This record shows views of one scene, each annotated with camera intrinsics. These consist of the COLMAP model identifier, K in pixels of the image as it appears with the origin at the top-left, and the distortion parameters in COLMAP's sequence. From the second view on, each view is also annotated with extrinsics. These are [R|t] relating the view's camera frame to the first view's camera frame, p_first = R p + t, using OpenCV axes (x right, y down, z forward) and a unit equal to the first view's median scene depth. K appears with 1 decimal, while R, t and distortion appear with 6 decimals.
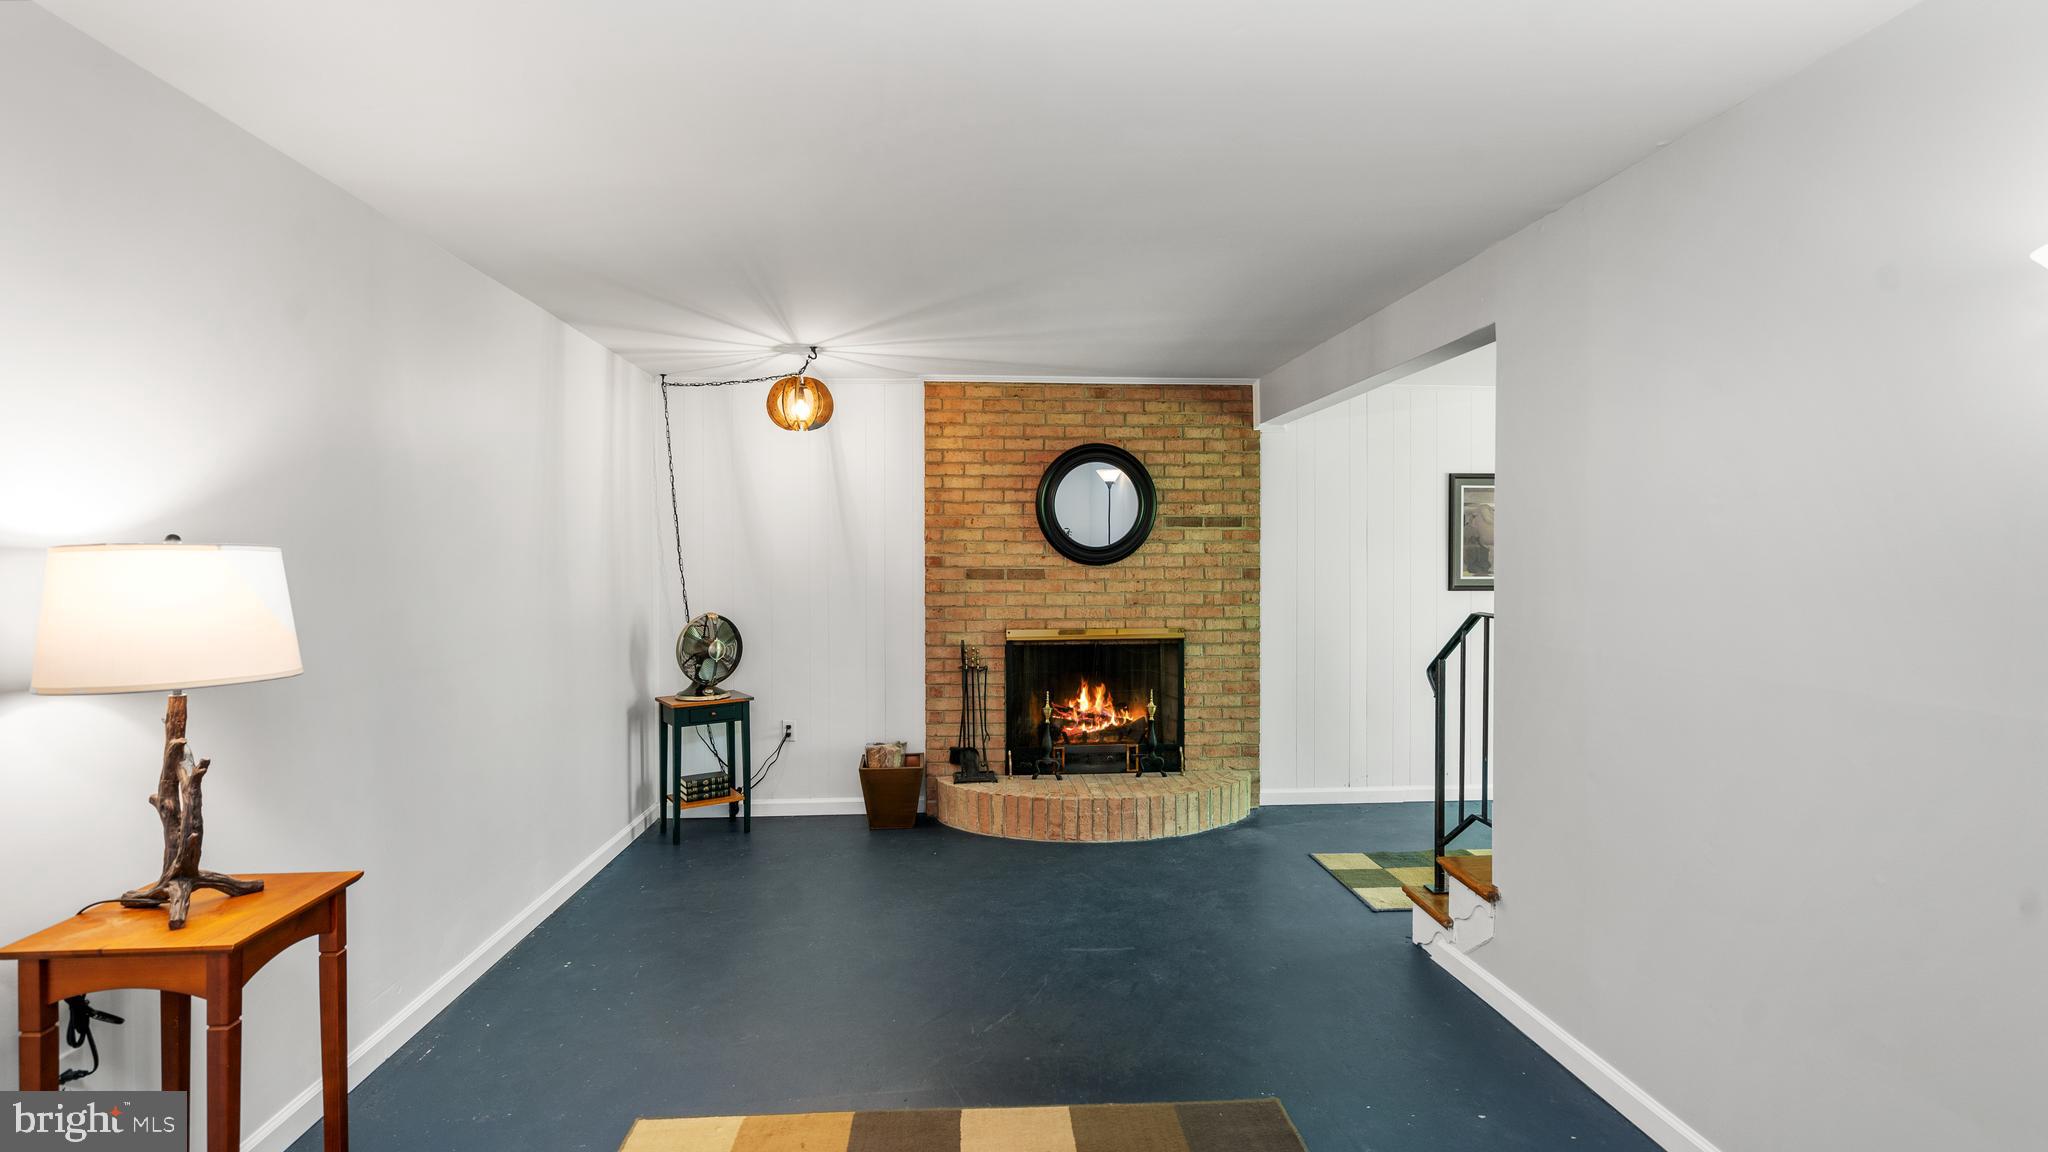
lens RADIAL K [[962.4, 0, 1027.4], [0, 962.4, 565.6], [0, 0, 1]] dist [0.001809, 0.000938]
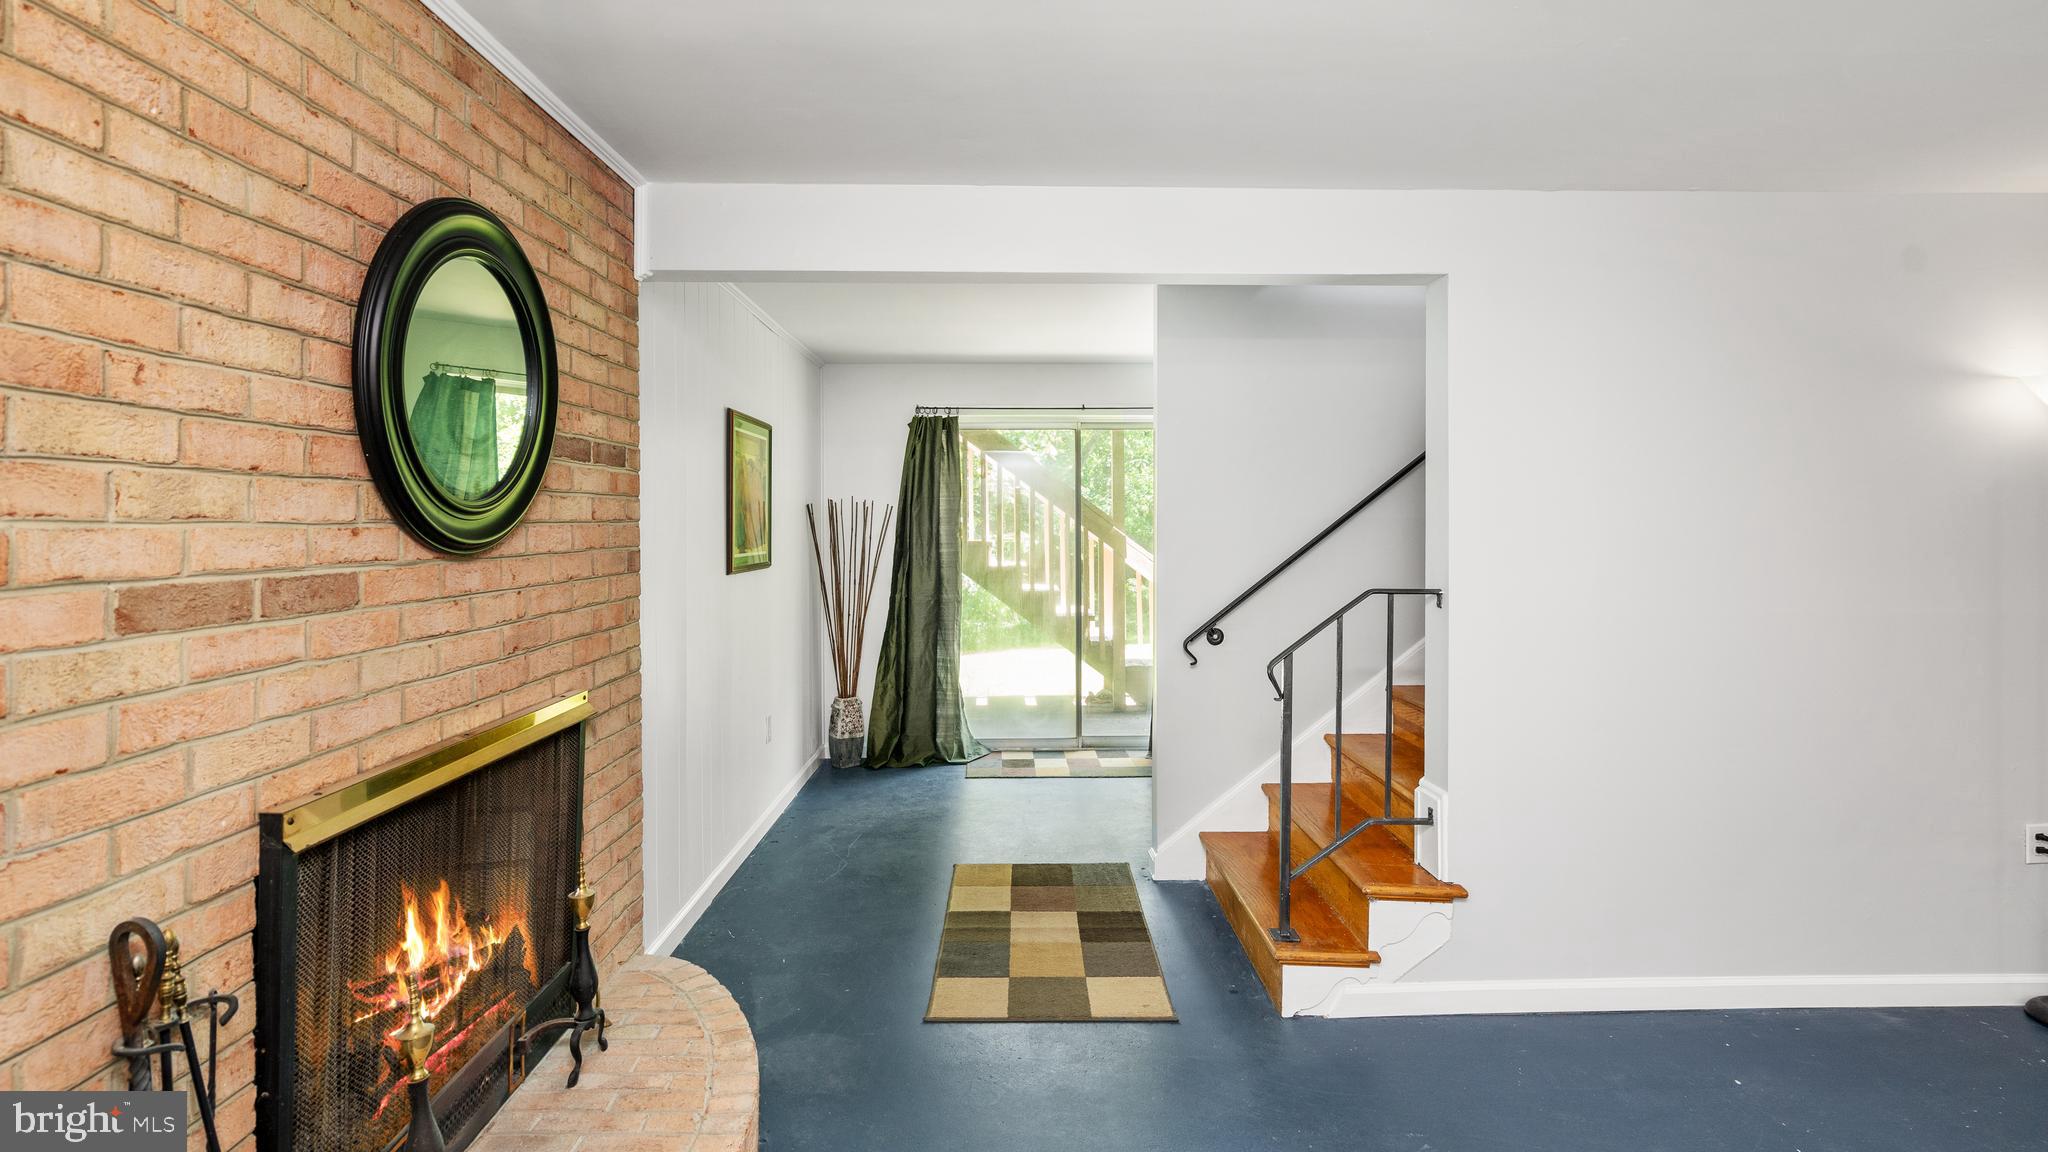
lens RADIAL K [[962.4, 0, 1059.9], [0, 962.4, 525.3], [0, 0, 1]] dist [0.001809, 0.000938]
pose [[0.062747, -0.002373, 0.998027, -0.267105], [0.011394, 0.999934, 0.001661, -0.008710], [-0.997964, 0.011267, 0.062770, 0.769446]]
